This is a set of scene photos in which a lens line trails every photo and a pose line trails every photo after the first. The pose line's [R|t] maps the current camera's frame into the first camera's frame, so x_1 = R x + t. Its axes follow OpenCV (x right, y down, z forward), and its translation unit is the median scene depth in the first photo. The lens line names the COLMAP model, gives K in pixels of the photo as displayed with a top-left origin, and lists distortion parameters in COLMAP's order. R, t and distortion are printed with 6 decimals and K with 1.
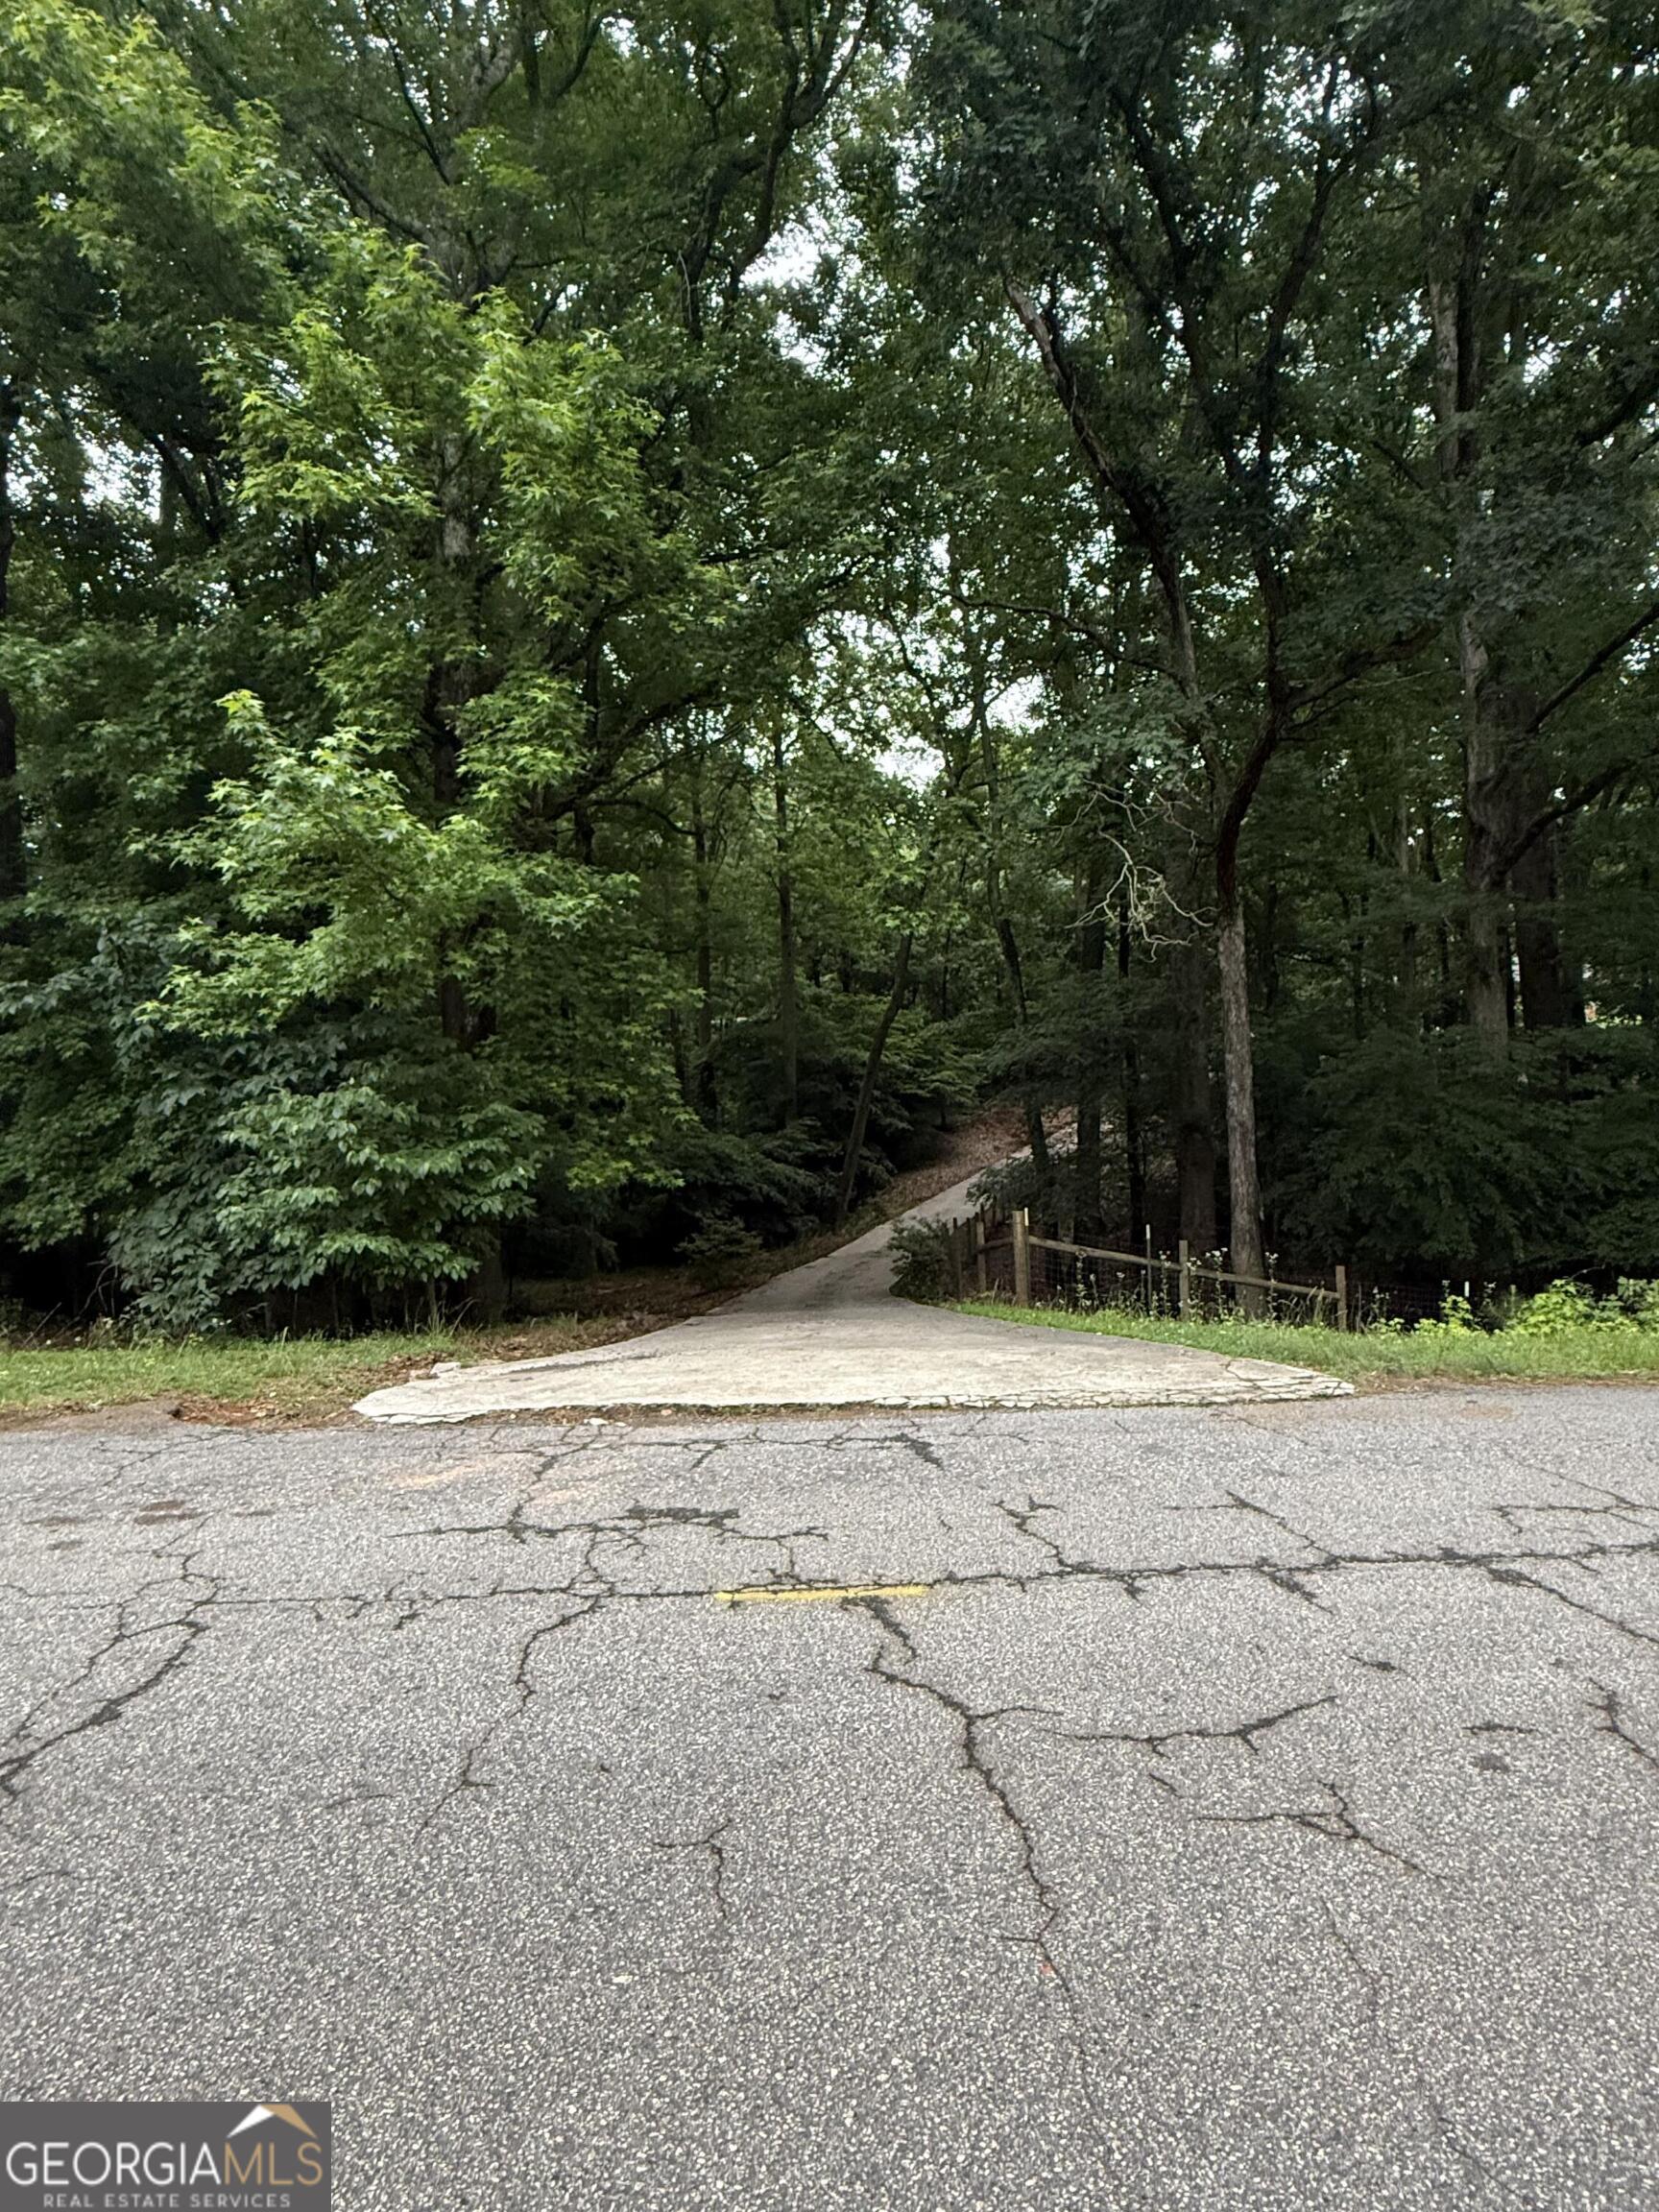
lens RADIAL K [[1161.0, 0, 828.5], [0, 1161.0, 1107.9], [0, 0, 1]] dist [0.000257, 0.000011]
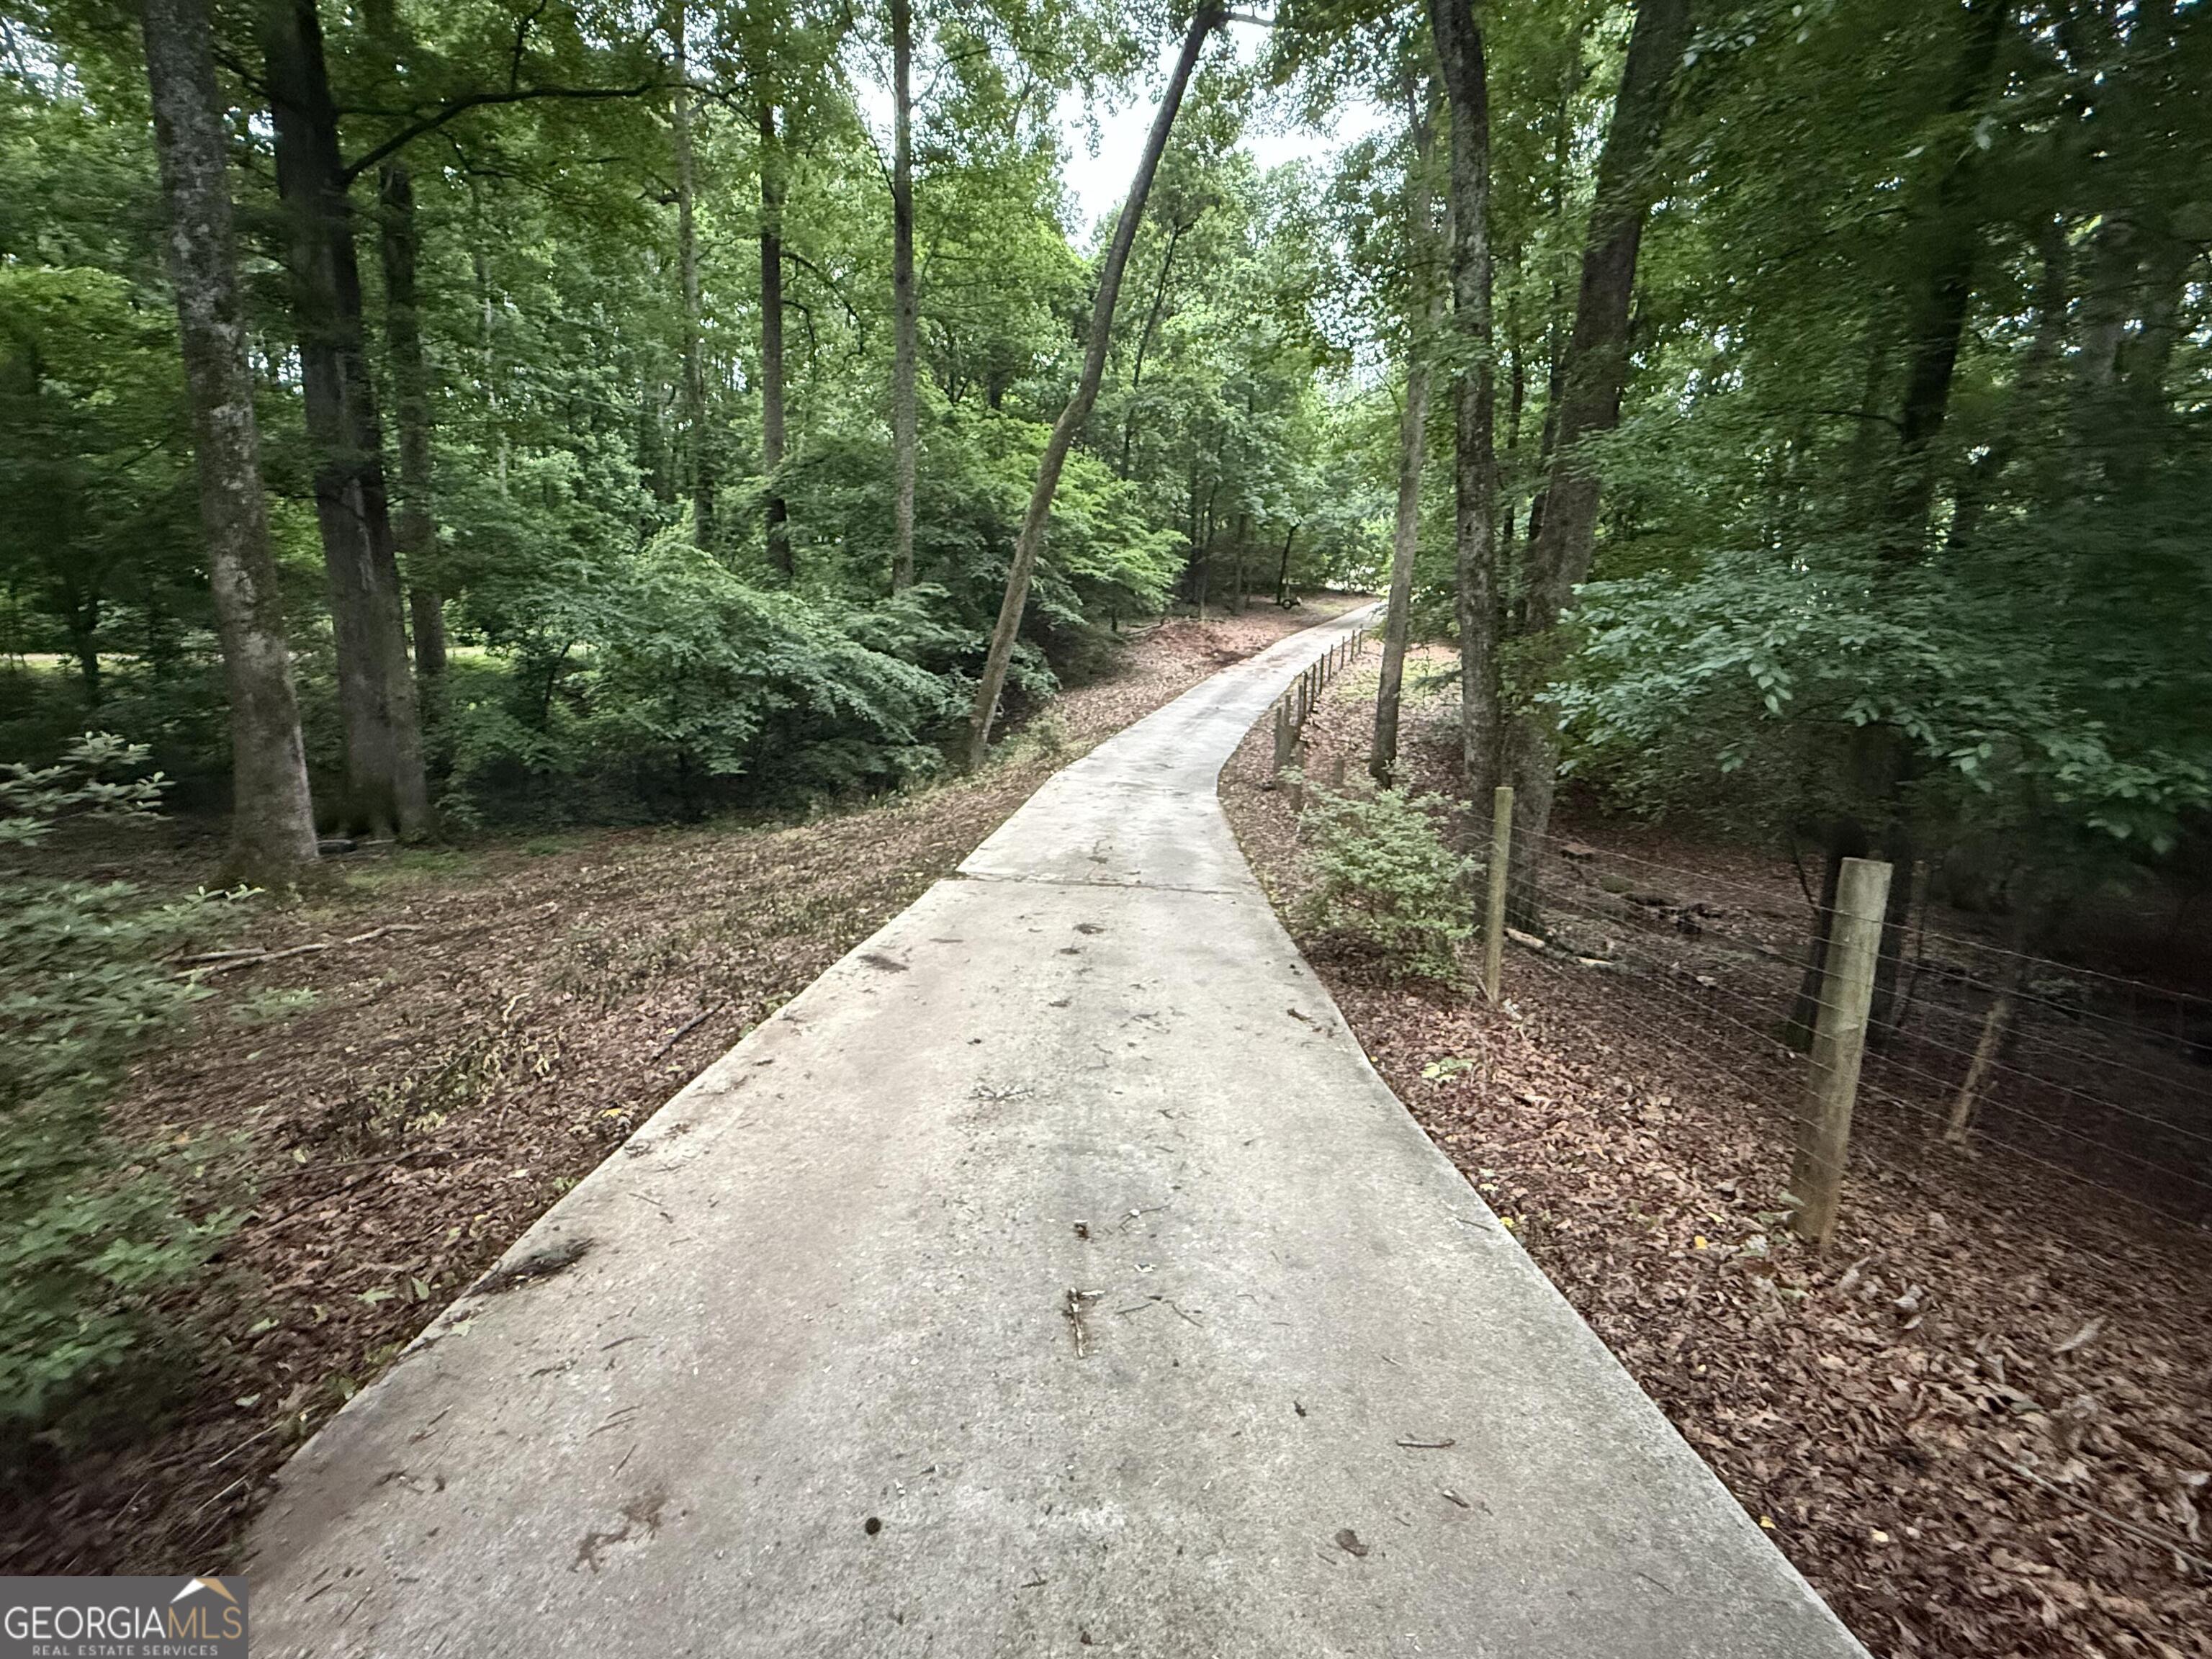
lens RADIAL K [[982.2, 0, 1104.3], [0, 982.2, 826.9], [0, 0, 1]] dist [0.001931, 0.000468]
pose [[0.987166, 0.040654, 0.154433, -0.001682], [-0.066213, 0.984210, 0.164153, 0.041870], [-0.145321, -0.172272, 0.974271, 0.451715]]
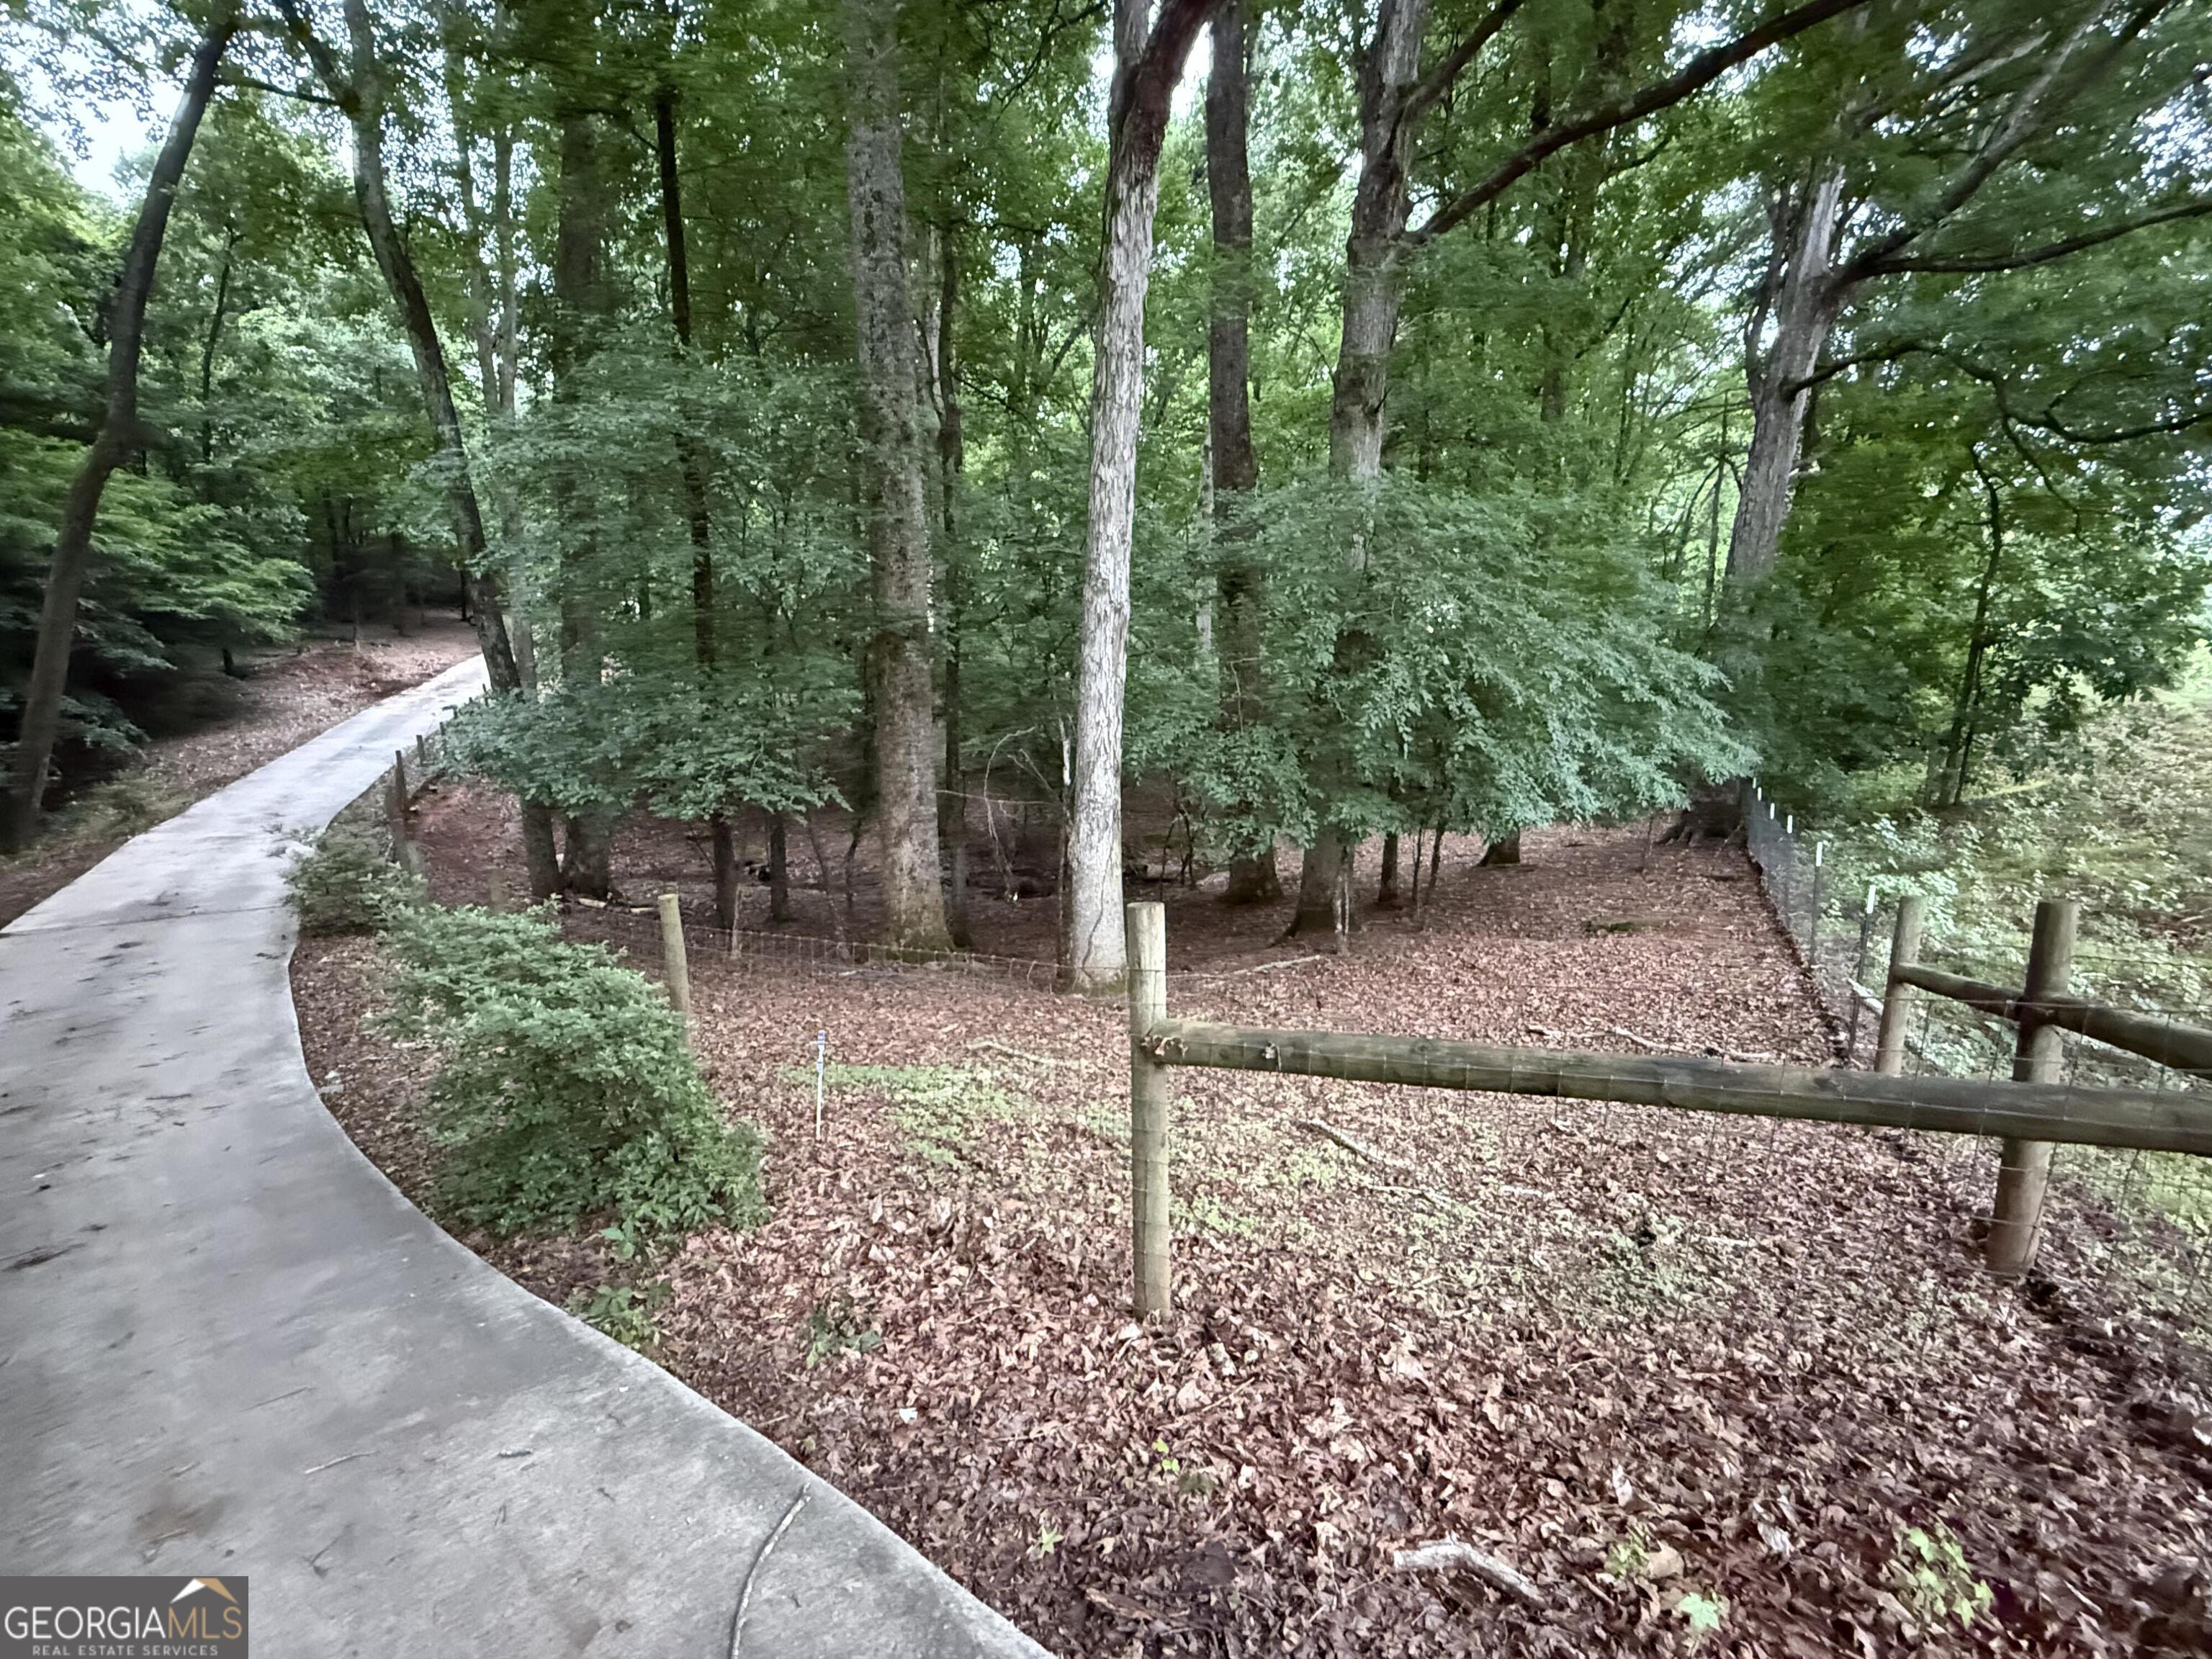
lens RADIAL K [[982.2, 0, 1103.2], [0, 982.2, 827.3], [0, 0, 1]] dist [0.001931, 0.000468]
pose [[0.664132, -0.095506, 0.741490, 0.002877], [-0.016246, 0.989729, 0.142031, 0.020445], [-0.747439, -0.106373, 0.655759, 0.291791]]
